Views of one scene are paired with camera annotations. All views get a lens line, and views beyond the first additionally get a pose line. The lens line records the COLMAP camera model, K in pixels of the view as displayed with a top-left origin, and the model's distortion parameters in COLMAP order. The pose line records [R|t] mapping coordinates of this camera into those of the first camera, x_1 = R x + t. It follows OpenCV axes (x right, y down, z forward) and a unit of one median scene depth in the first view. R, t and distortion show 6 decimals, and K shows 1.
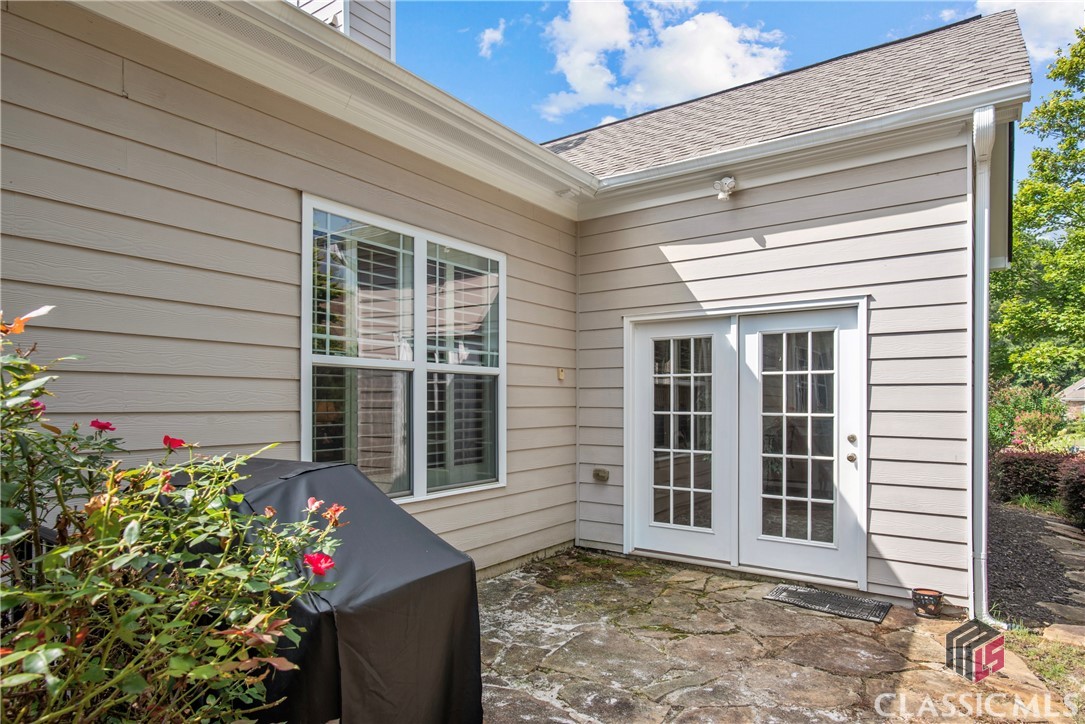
lens RADIAL K [[636.9, 0, 543.5], [0, 636.9, 399.5], [0, 0, 1]] dist [-0.007565, 0.000869]
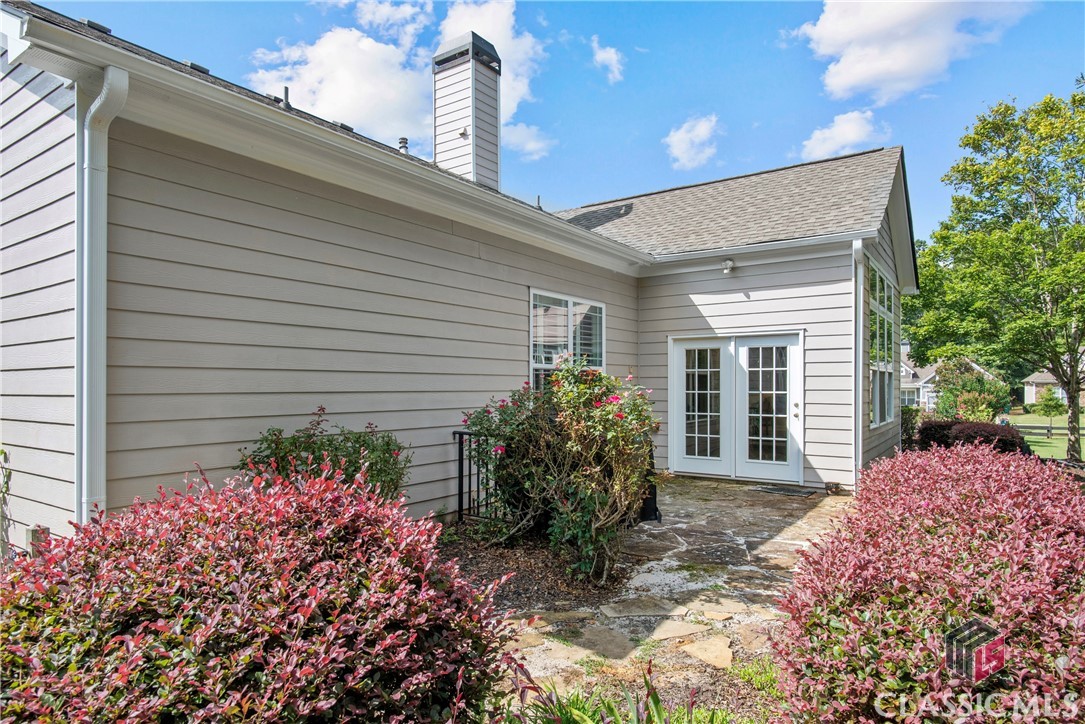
lens RADIAL K [[636.9, 0, 542.2], [0, 636.9, 387.4], [0, 0, 1]] dist [-0.007565, 0.000869]
pose [[0.999961, -0.003698, 0.008078, -0.252926], [0.003642, 0.999969, 0.006926, -0.004911], [-0.008104, -0.006896, 0.999943, -0.791284]]
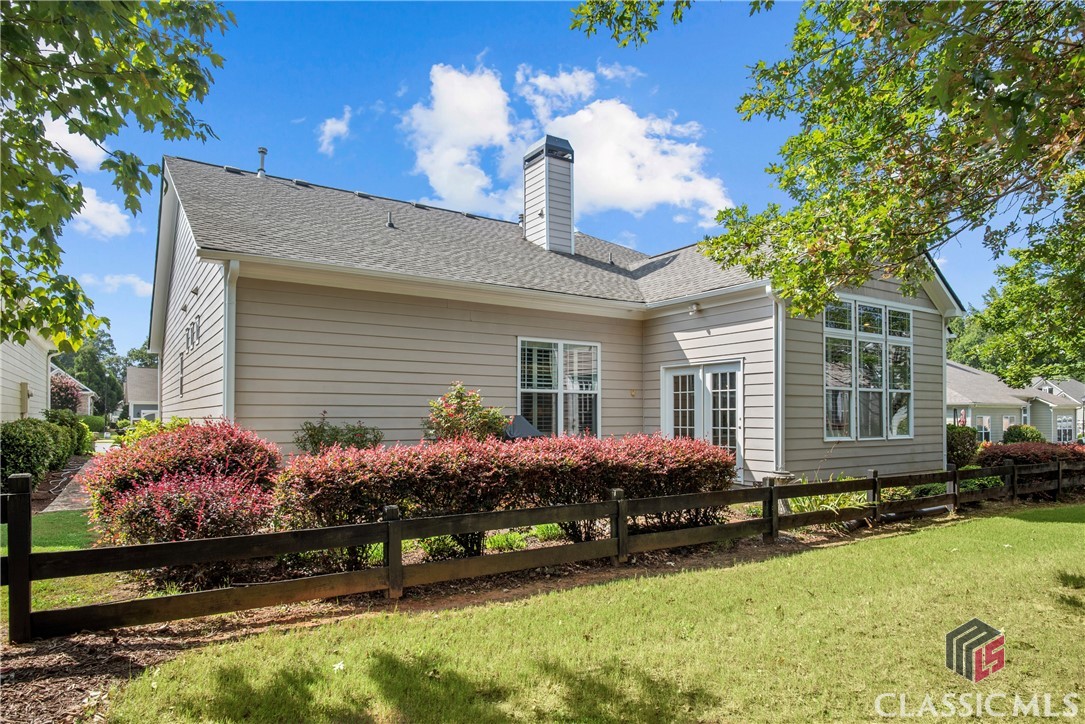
lens RADIAL K [[650.3, 0, 545.5], [0, 650.3, 415.6], [0, 0, 1]] dist [-0.030180, -0.000317]
pose [[0.933116, -0.005673, -0.359532, 0.620118], [0.005731, 0.999983, -0.000906, 0.043820], [0.359531, -0.001215, 0.933132, -1.334045]]
